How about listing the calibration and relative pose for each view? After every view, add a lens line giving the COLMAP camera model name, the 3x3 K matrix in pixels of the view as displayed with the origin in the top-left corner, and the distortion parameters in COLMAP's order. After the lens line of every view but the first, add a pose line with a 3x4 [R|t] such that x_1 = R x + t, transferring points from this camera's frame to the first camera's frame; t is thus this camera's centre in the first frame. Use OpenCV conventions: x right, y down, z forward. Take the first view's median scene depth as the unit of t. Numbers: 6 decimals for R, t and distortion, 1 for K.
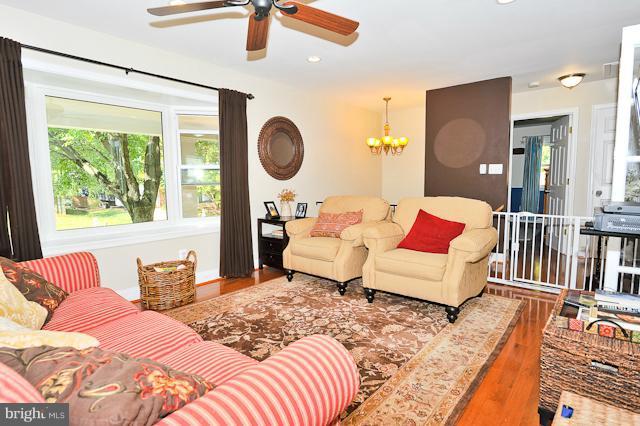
lens RADIAL K [[339.5, 0, 320.0], [0, 339.5, 213.0], [0, 0, 1]] dist [-0.001060, -0.000210]
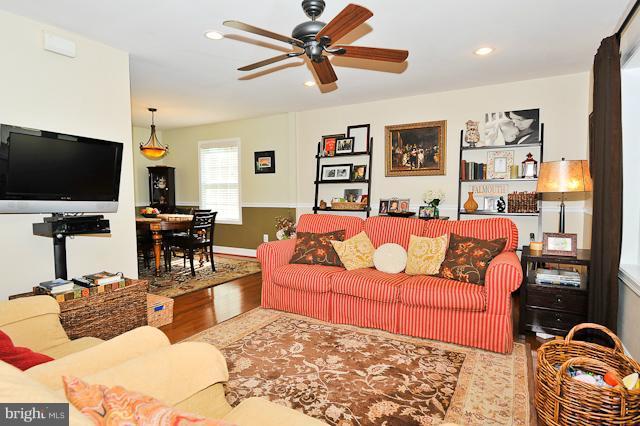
lens RADIAL K [[352.1, 0, 315.4], [0, 352.1, 212.7], [0, 0, 1]] dist [-0.003486, -0.000801]
pose [[-0.984828, 0.032740, -0.170414, 0.038488], [0.005725, 0.987636, 0.156657, -0.171434], [0.173436, 0.153305, -0.972840, 1.652741]]
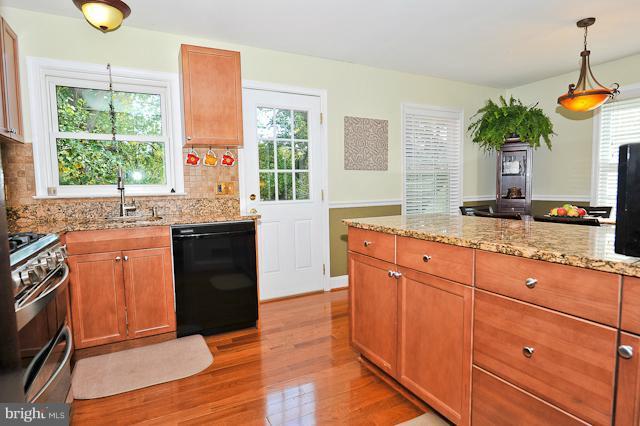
lens RADIAL K [[352.1, 0, 315.4], [0, 352.1, 212.7], [0, 0, 1]] dist [-0.003486, -0.000801]
pose [[-0.922050, 0.003972, 0.387050, 0.938734], [0.069313, 0.985479, 0.155008, -0.092634], [-0.380814, 0.169753, -0.908936, 0.835244]]
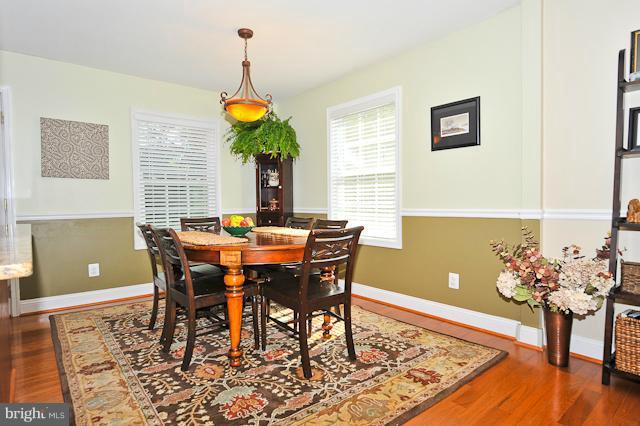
lens RADIAL K [[348.7, 0, 320.0], [0, 348.7, 213.0], [0, 0, 1]] dist [-0.010555, -0.000596]
pose [[-0.983755, 0.020306, 0.178366, 0.188132], [0.042660, 0.991564, 0.122398, -0.017253], [-0.174376, 0.128019, -0.976322, 0.520698]]
